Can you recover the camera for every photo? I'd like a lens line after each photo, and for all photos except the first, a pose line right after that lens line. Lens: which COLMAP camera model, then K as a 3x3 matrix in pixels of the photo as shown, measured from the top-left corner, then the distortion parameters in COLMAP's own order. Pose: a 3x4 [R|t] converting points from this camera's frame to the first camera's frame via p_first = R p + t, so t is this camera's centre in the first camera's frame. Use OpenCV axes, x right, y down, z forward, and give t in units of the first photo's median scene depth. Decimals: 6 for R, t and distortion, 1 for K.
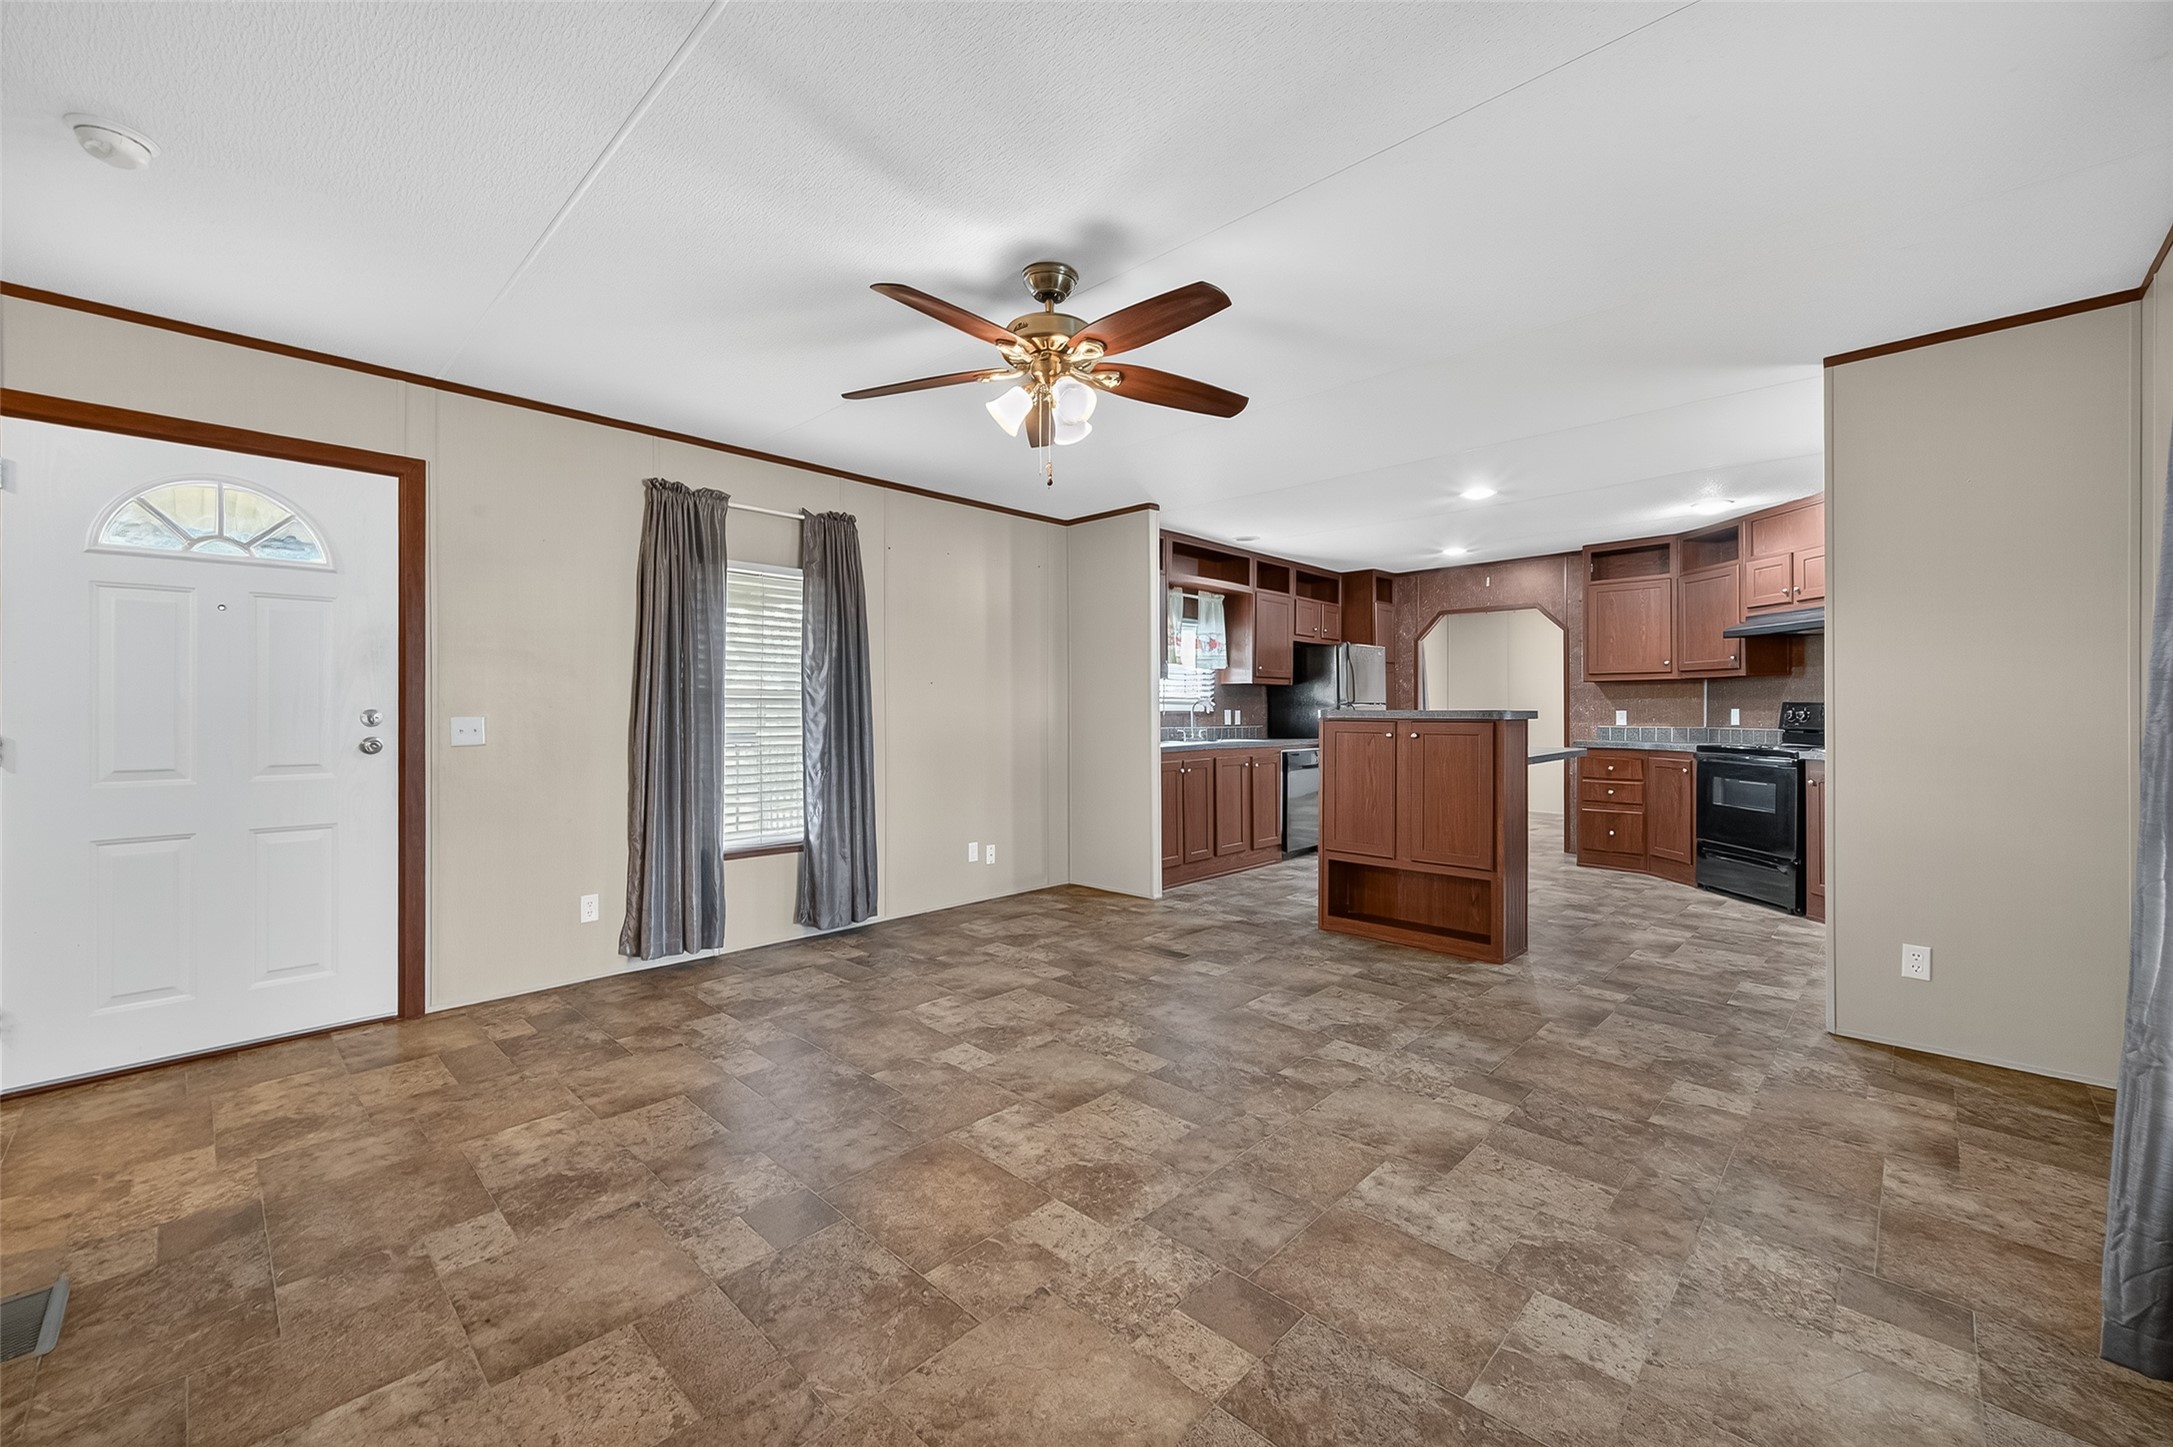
lens RADIAL K [[871.9, 0, 1079.4], [0, 871.9, 722.7], [0, 0, 1]] dist [0.005794, -0.000250]
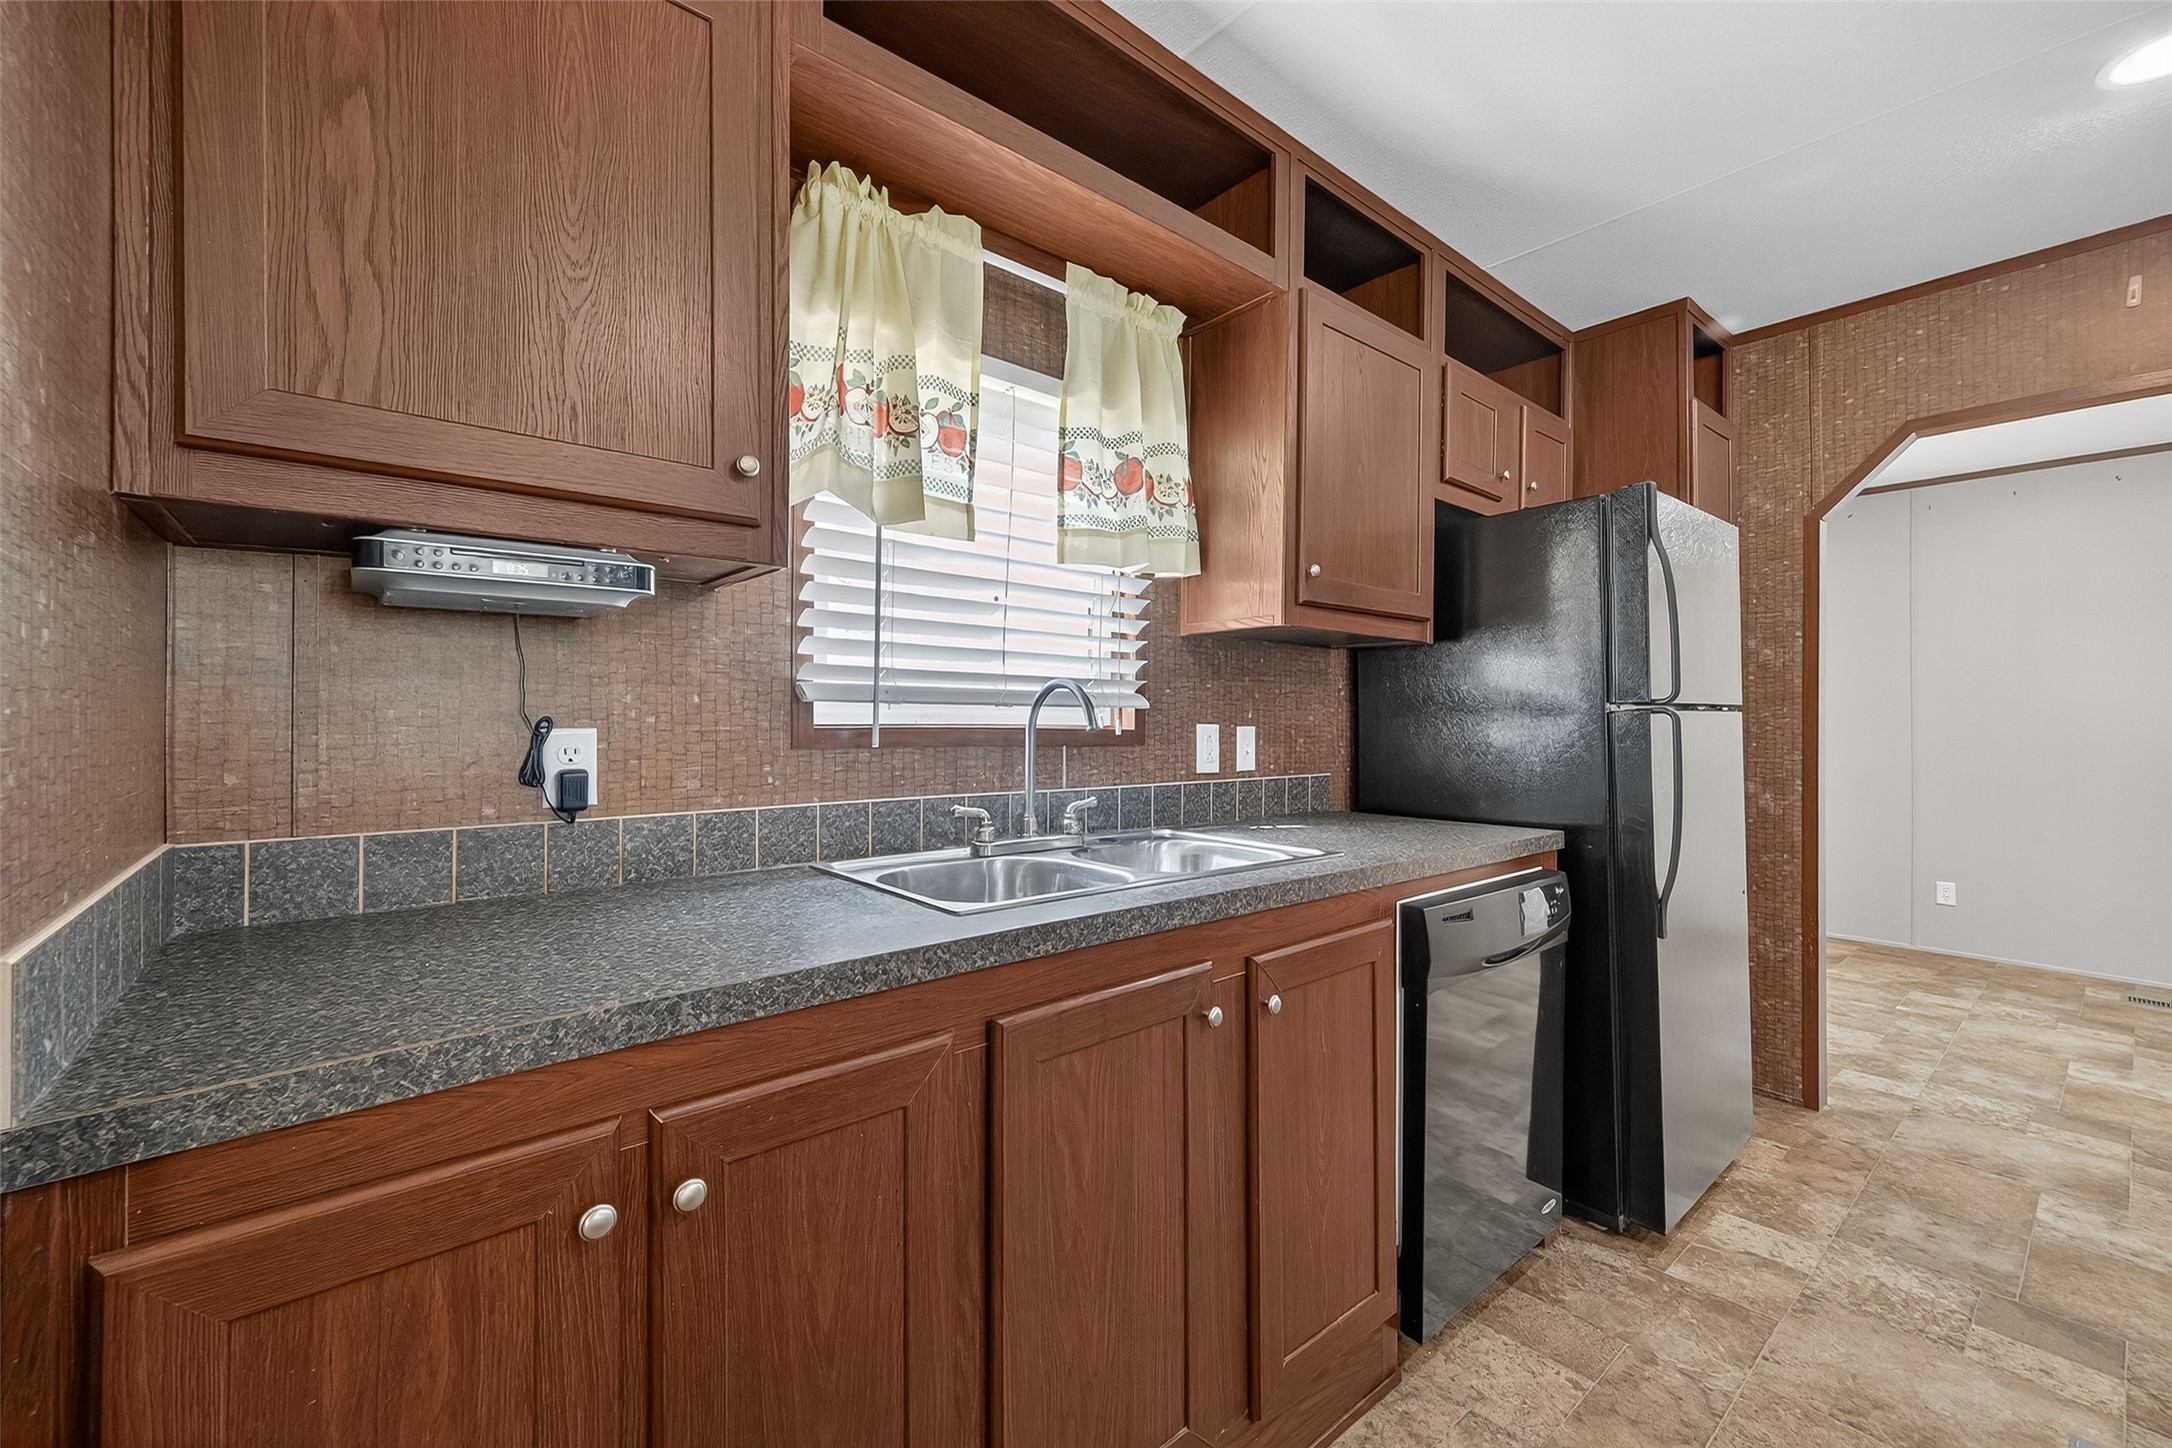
lens RADIAL K [[881.1, 0, 1078.9], [0, 881.1, 708.0], [0, 0, 1]] dist [0.008996, -0.000158]
pose [[0.993699, 0.006671, -0.111882, 0.163581], [-0.008651, 0.999814, -0.017221, -0.014598], [0.111747, 0.018081, 0.993572, 0.712668]]
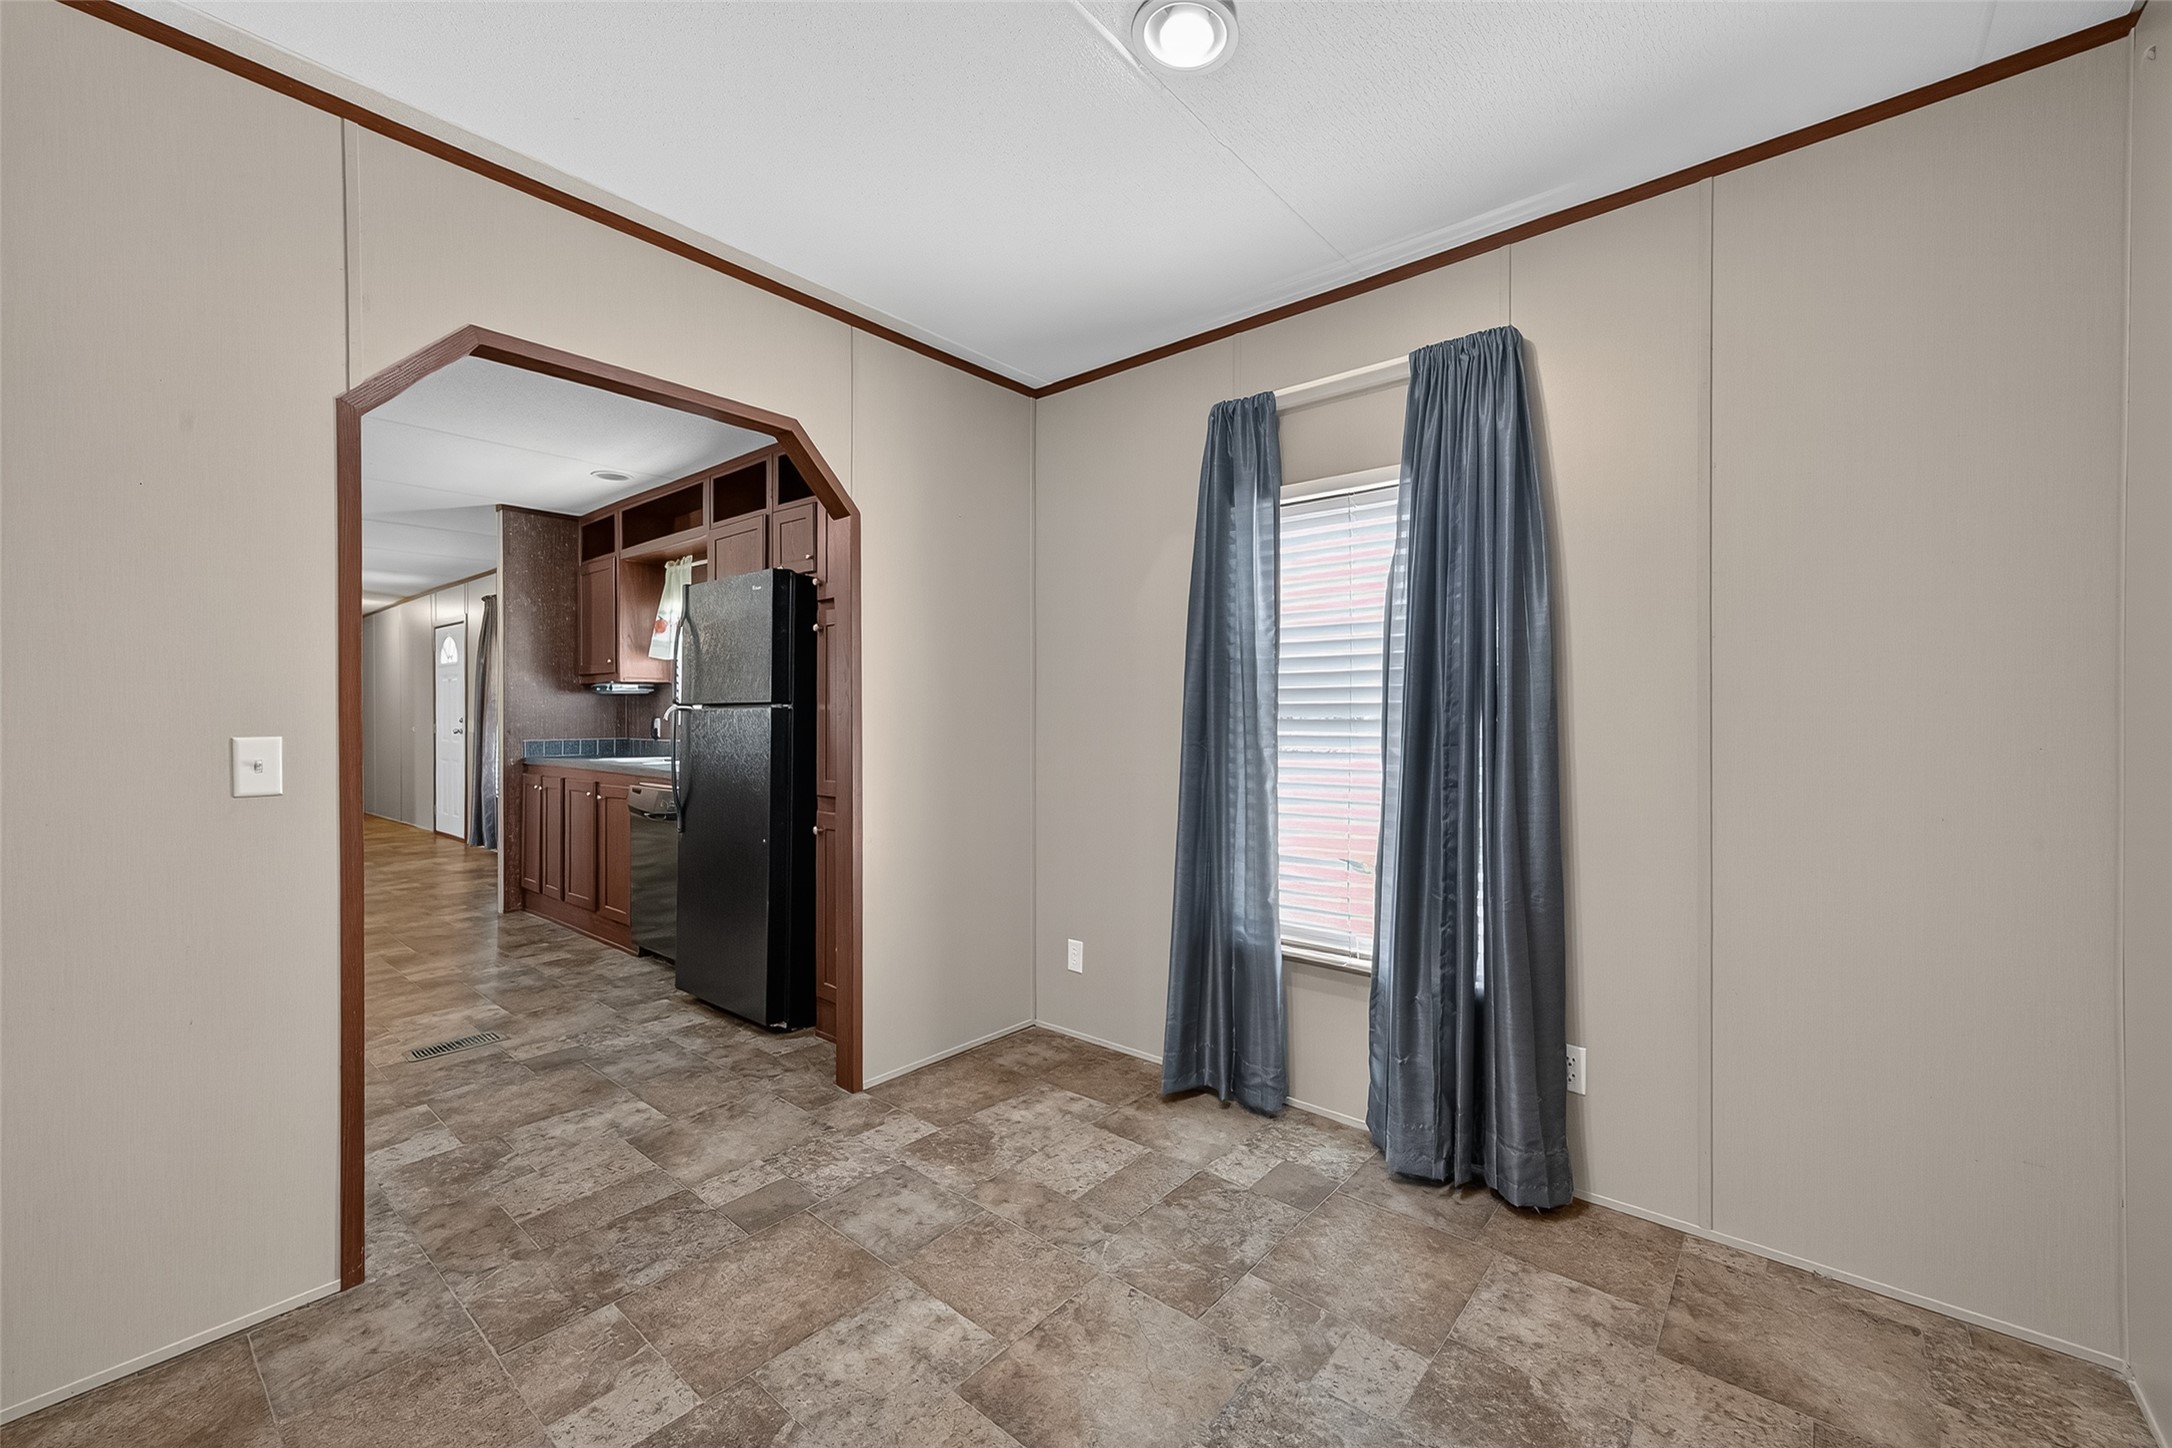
lens RADIAL K [[871.5, 0, 1078.9], [0, 871.5, 723.2], [0, 0, 1]] dist [0.005794, -0.000250]
pose [[0.054406, 0.008985, -0.998478, 0.829093], [-0.009592, 0.999918, 0.008475, -0.018696], [0.998473, 0.009116, 0.054487, 1.211314]]
